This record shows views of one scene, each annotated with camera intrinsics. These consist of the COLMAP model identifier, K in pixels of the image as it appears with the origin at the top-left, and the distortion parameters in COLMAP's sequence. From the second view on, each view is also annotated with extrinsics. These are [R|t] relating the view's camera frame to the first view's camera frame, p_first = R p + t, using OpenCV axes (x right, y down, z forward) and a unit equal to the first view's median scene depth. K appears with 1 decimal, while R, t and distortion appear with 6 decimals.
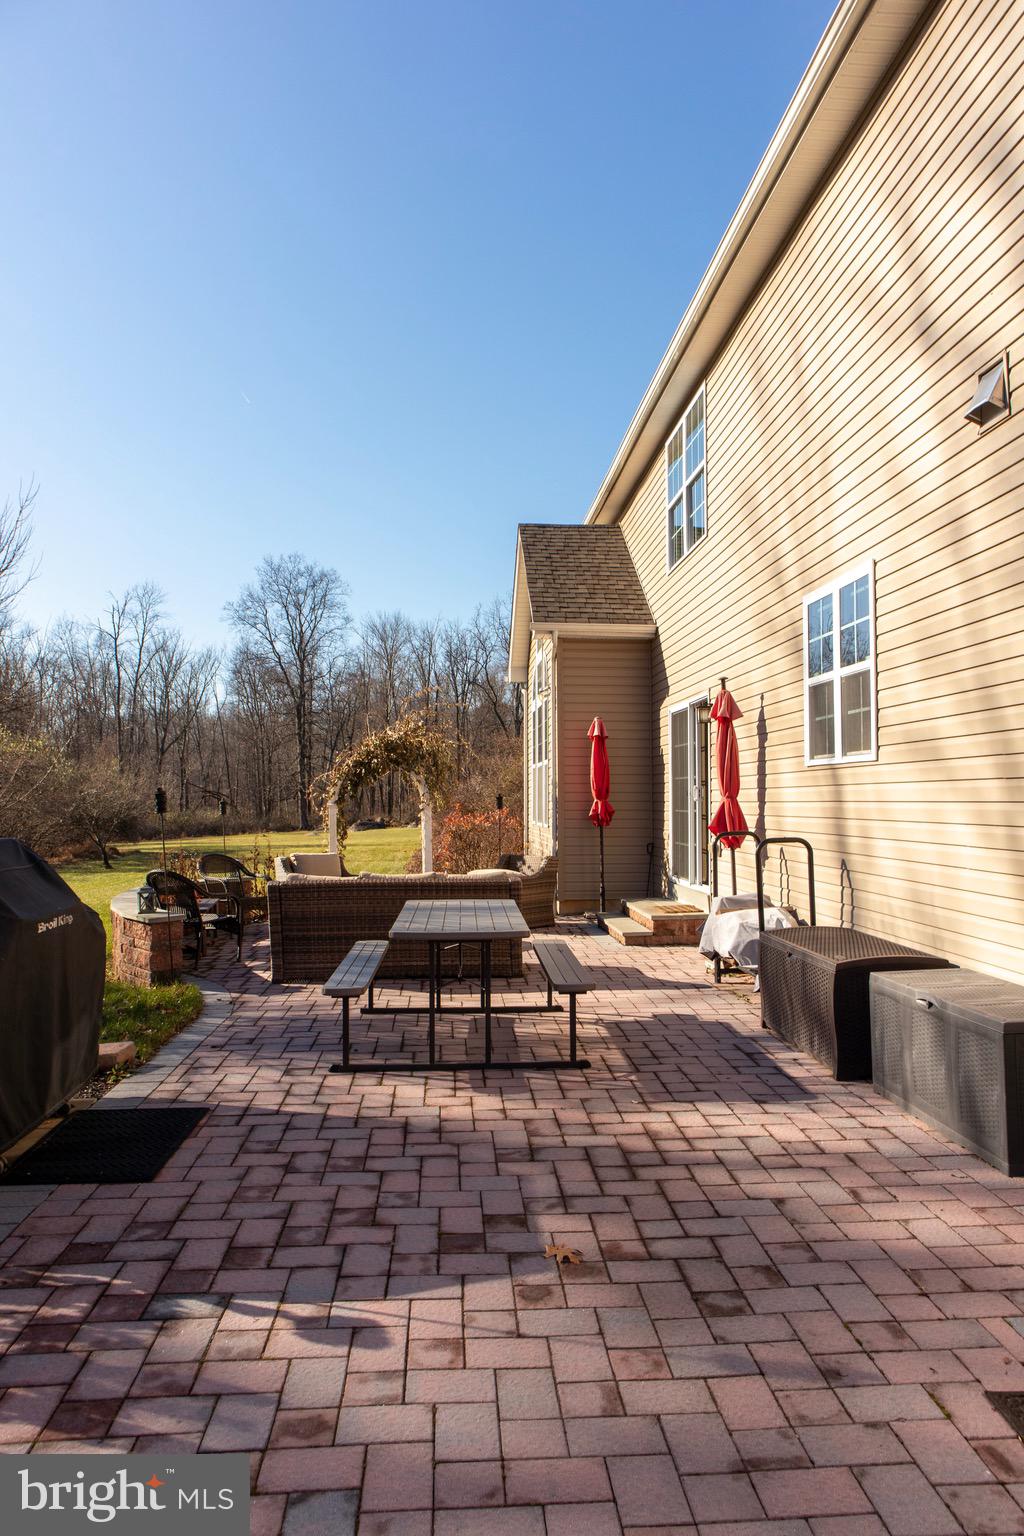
lens RADIAL K [[1057.3, 0, 528.9], [0, 1057.3, 763.7], [0, 0, 1]] dist [0.000764, 0.000021]
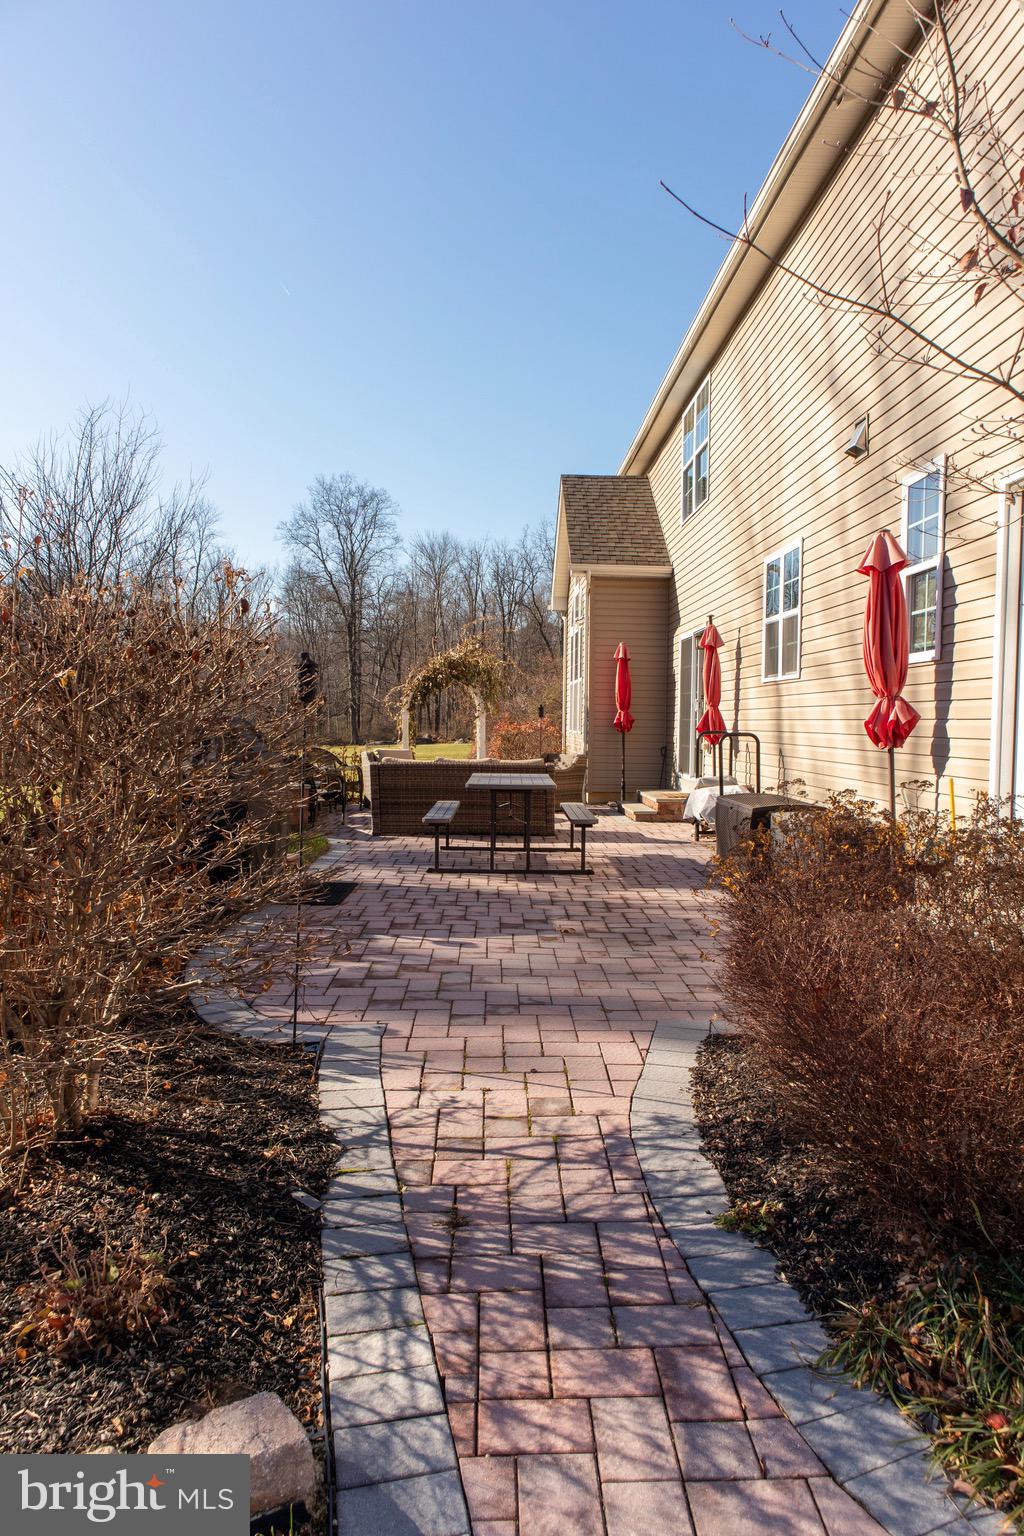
lens RADIAL K [[1057.3, 0, 528.9], [0, 1057.3, 763.7], [0, 0, 1]] dist [0.000764, 0.000021]
pose [[0.998994, 0.016679, -0.041633, 0.011587], [-0.013503, 0.997059, 0.075444, 0.004892], [0.042769, -0.074806, 0.996281, -0.248155]]
